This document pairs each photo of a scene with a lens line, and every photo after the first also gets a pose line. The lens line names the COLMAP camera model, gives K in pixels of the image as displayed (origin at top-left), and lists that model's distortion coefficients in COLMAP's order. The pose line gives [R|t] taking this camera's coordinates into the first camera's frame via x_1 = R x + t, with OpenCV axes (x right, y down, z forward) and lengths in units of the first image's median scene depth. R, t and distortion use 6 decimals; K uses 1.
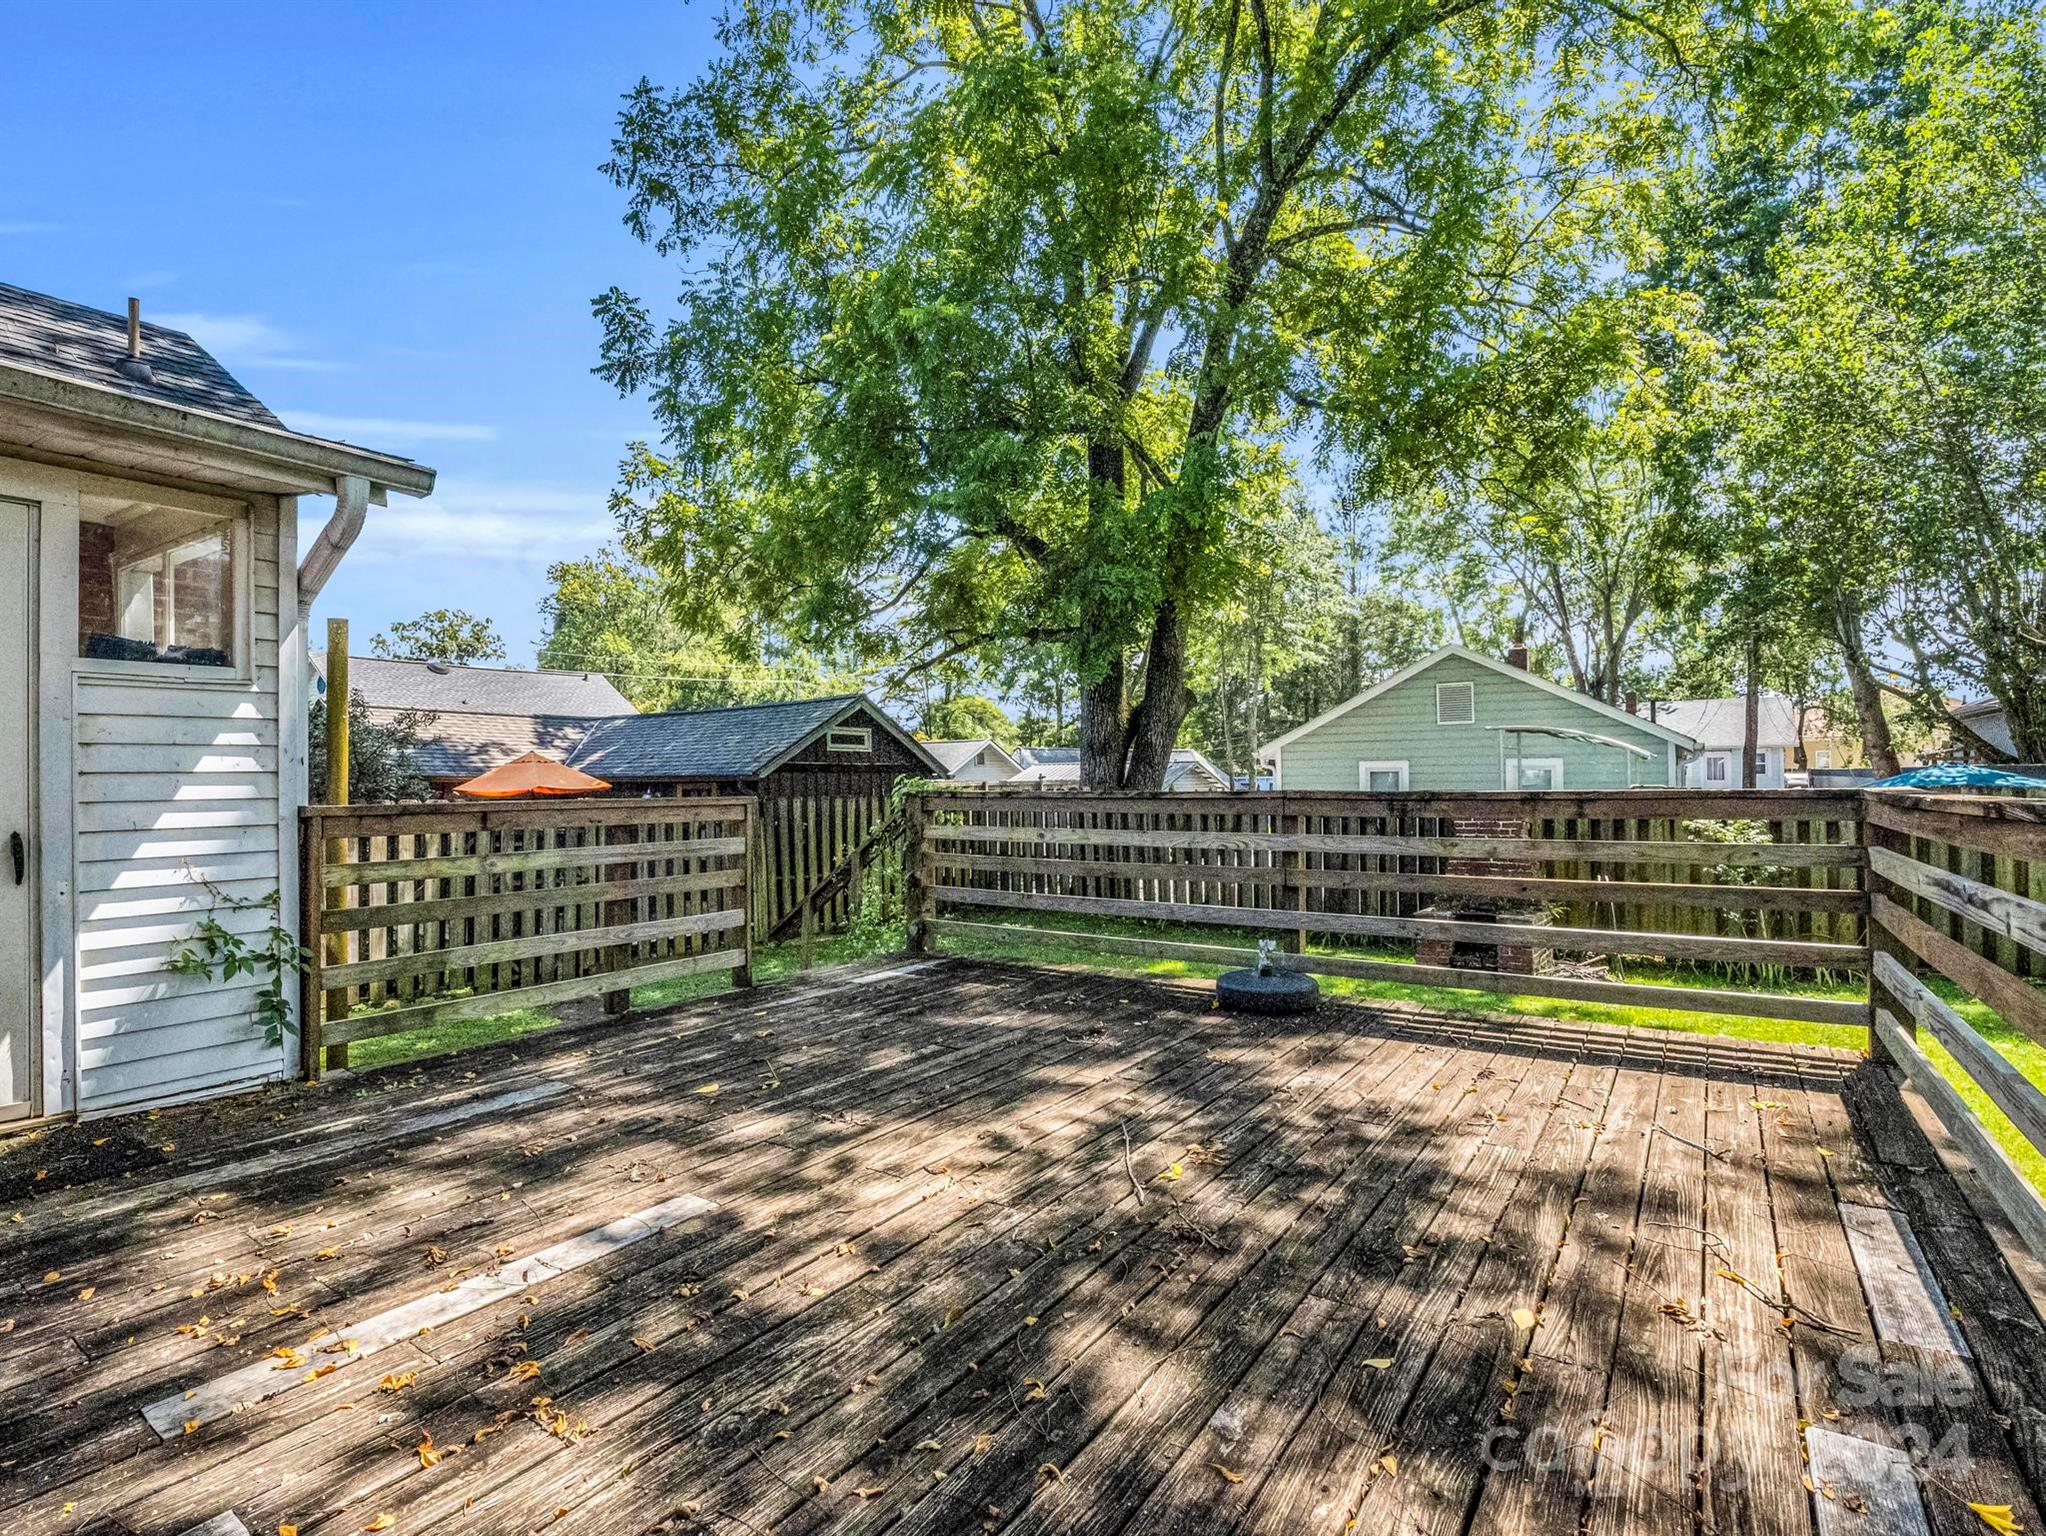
lens RADIAL K [[1018.8, 0, 1023.0], [0, 1018.8, 768.0], [0, 0, 1]] dist [0.000707, -0.012888]
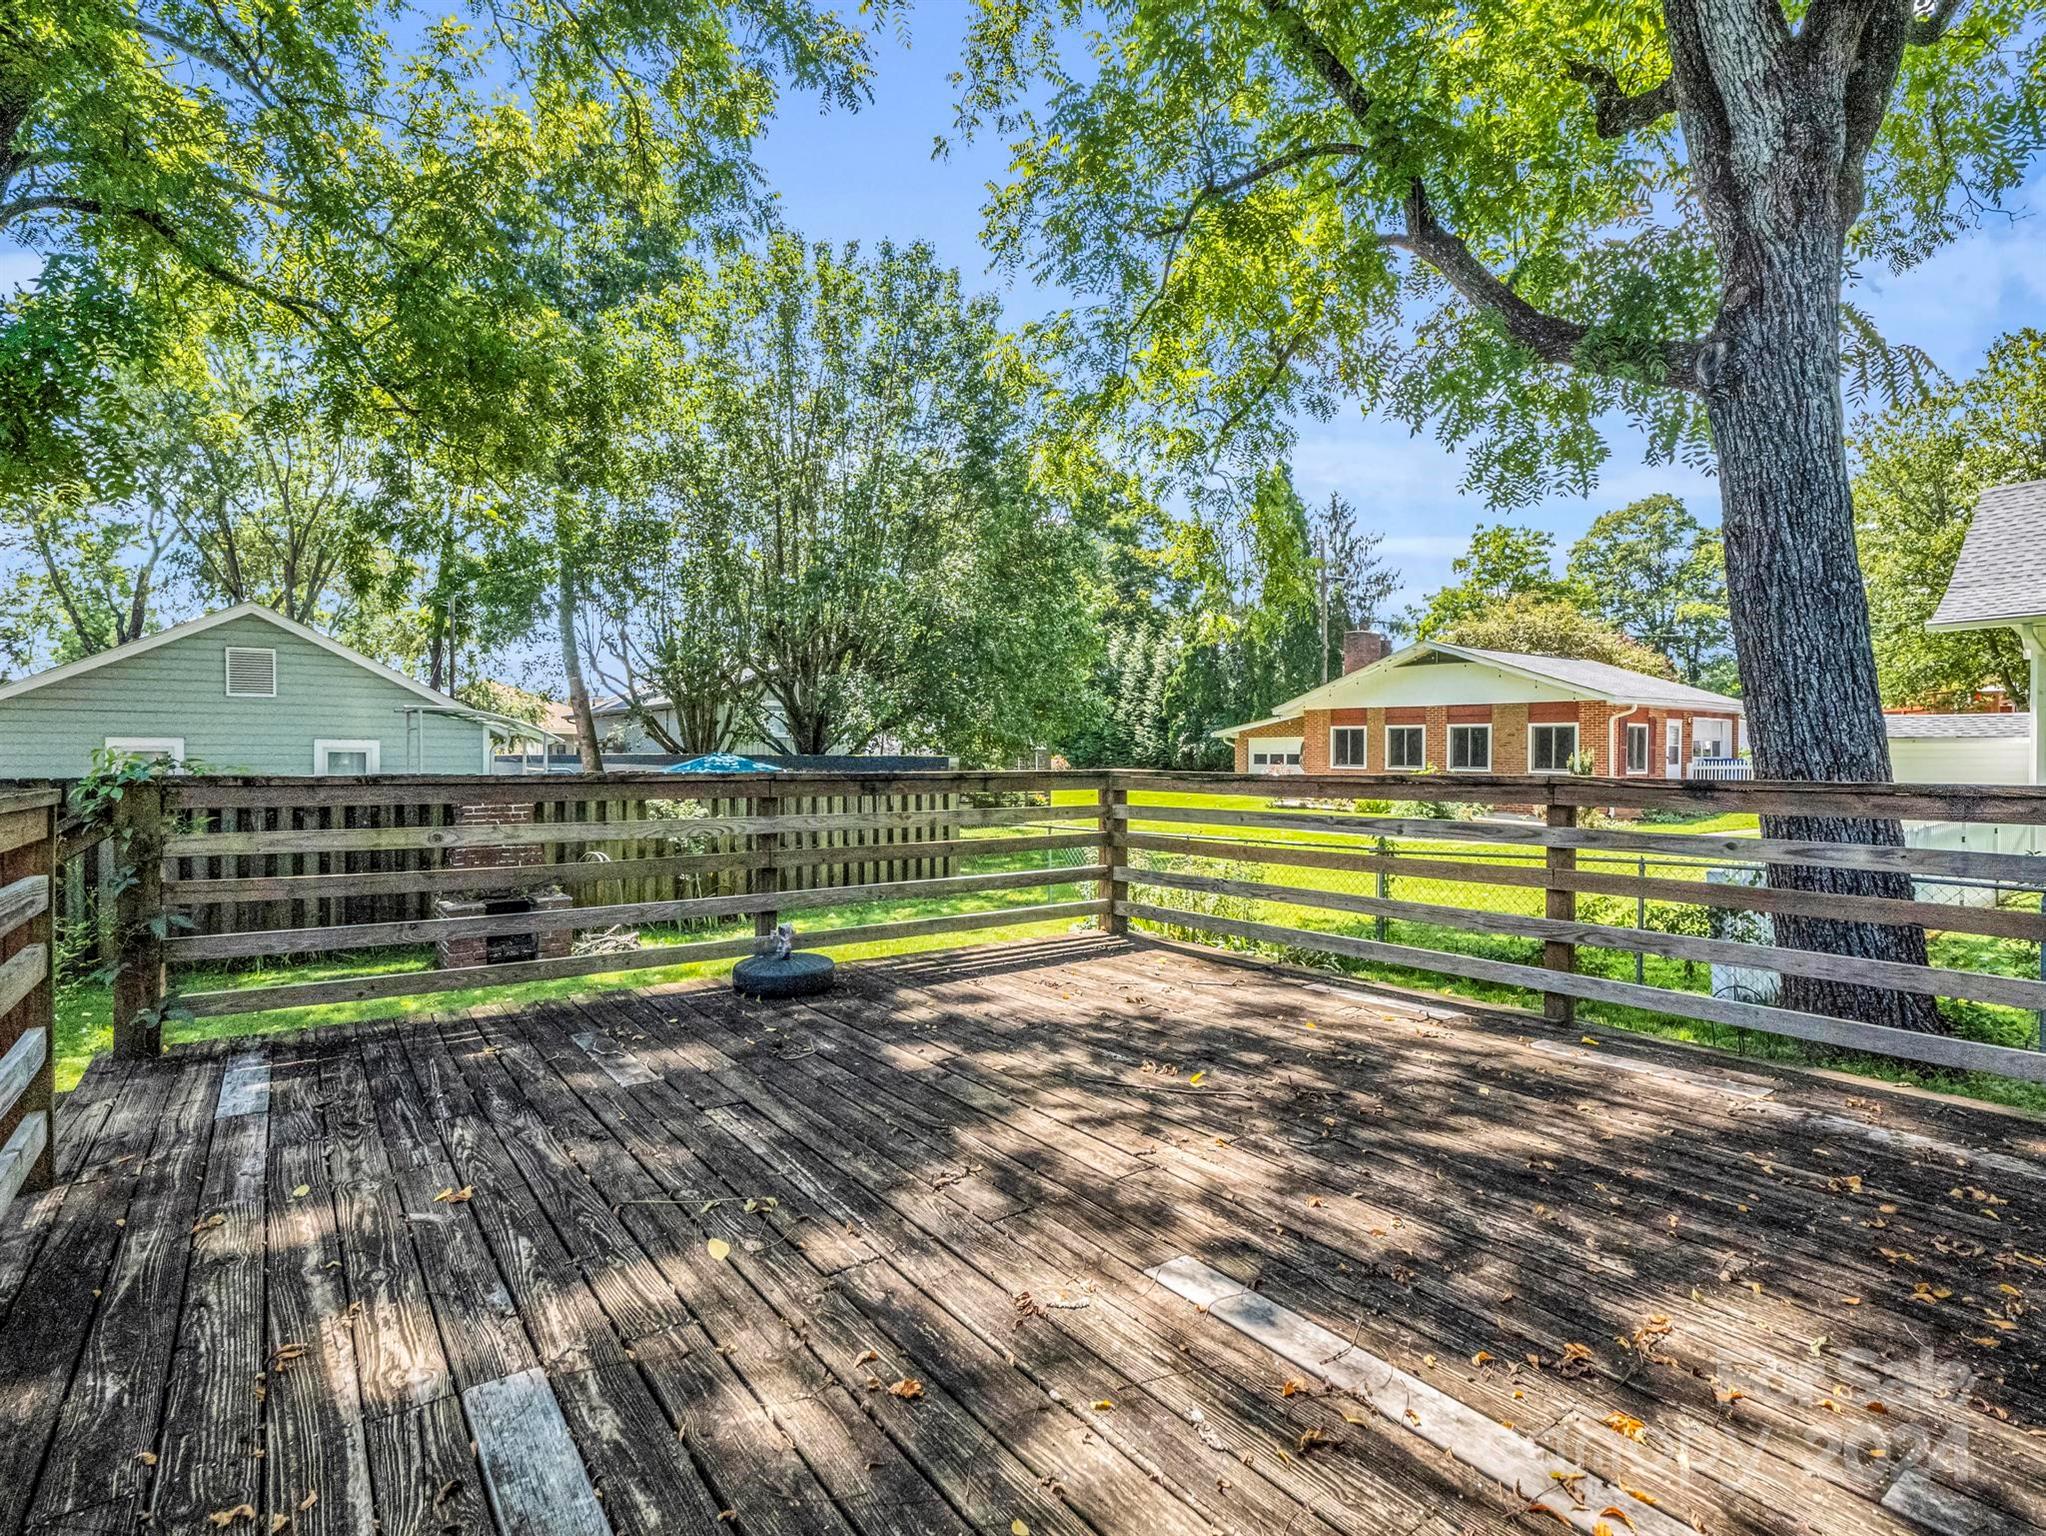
lens RADIAL K [[1018.8, 0, 1023.0], [0, 1018.8, 768.0], [0, 0, 1]] dist [0.000707, -0.012888]
pose [[0.332693, 0.002299, 0.943033, -1.078230], [-0.015776, 0.999871, 0.003129, 0.019702], [-0.942903, -0.015919, 0.332686, 0.794434]]
